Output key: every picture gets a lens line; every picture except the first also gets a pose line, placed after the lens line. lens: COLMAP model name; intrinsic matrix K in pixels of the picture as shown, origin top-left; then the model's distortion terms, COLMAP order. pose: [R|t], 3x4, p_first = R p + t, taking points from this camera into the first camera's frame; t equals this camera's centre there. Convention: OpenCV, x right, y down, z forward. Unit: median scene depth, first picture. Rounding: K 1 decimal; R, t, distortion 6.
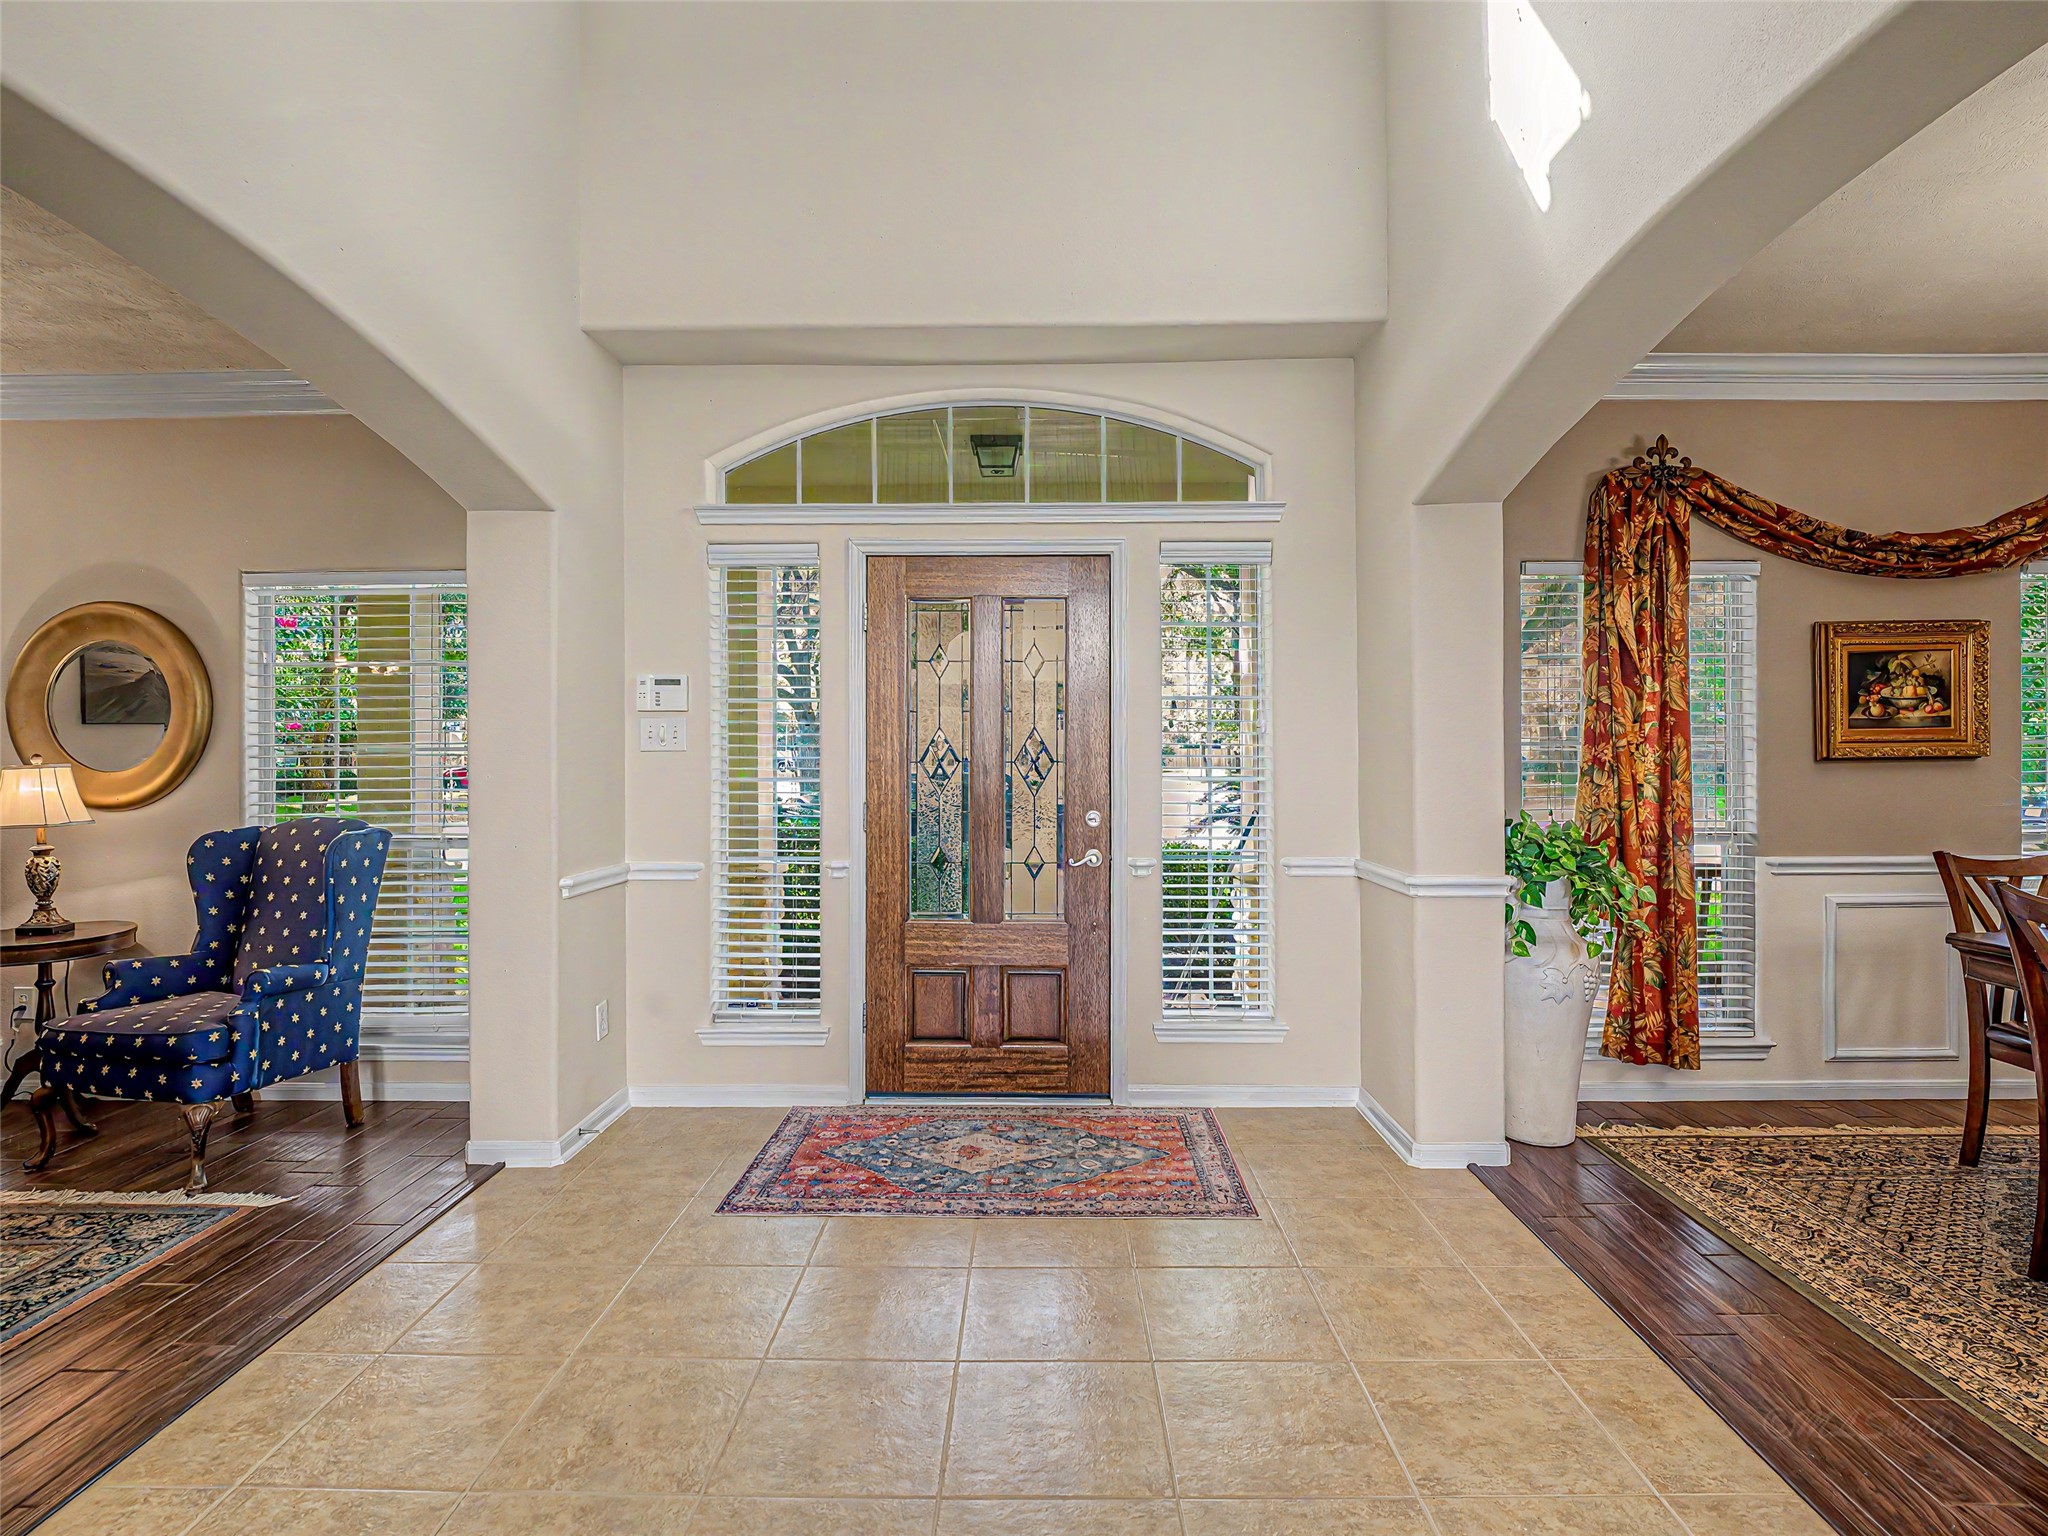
lens RADIAL K [[989.7, 0, 1031.1], [0, 989.7, 782.9], [0, 0, 1]] dist [0.019563, -0.013245]
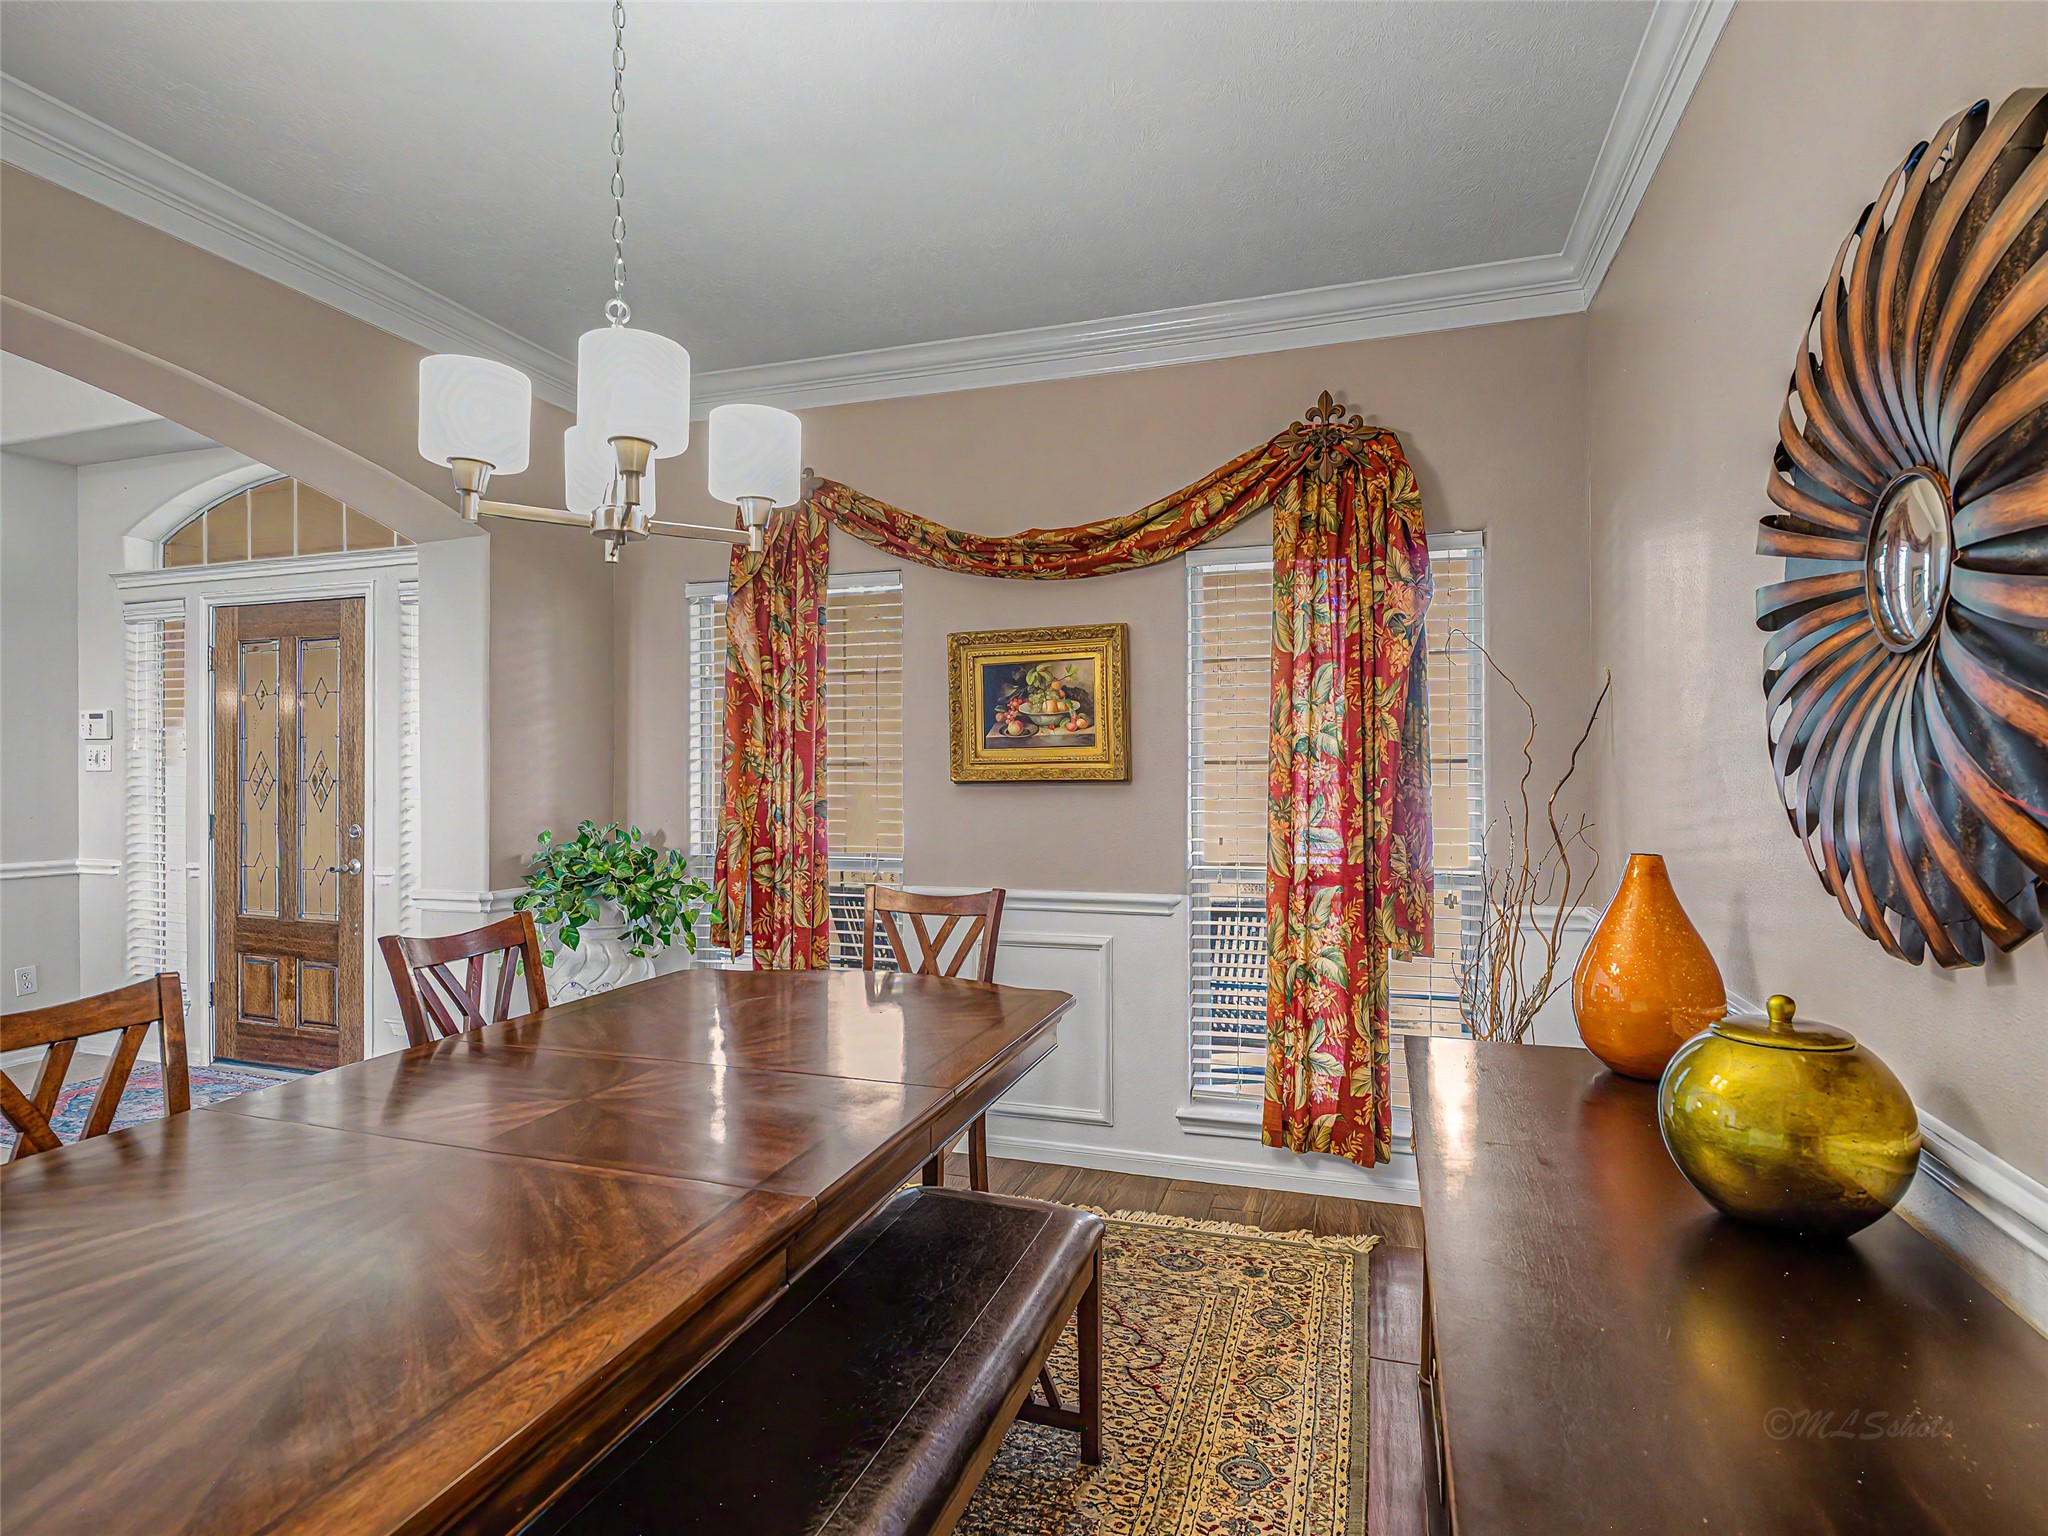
lens RADIAL K [[1050.2, 0, 1020.9], [0, 1050.2, 799.2], [0, 0, 1]] dist [0.003896, -0.014873]
pose [[0.953629, 0.009580, -0.300833, 1.140249], [-0.004237, 0.999822, 0.018409, -0.026290], [0.300955, -0.016281, 0.953499, 0.094506]]
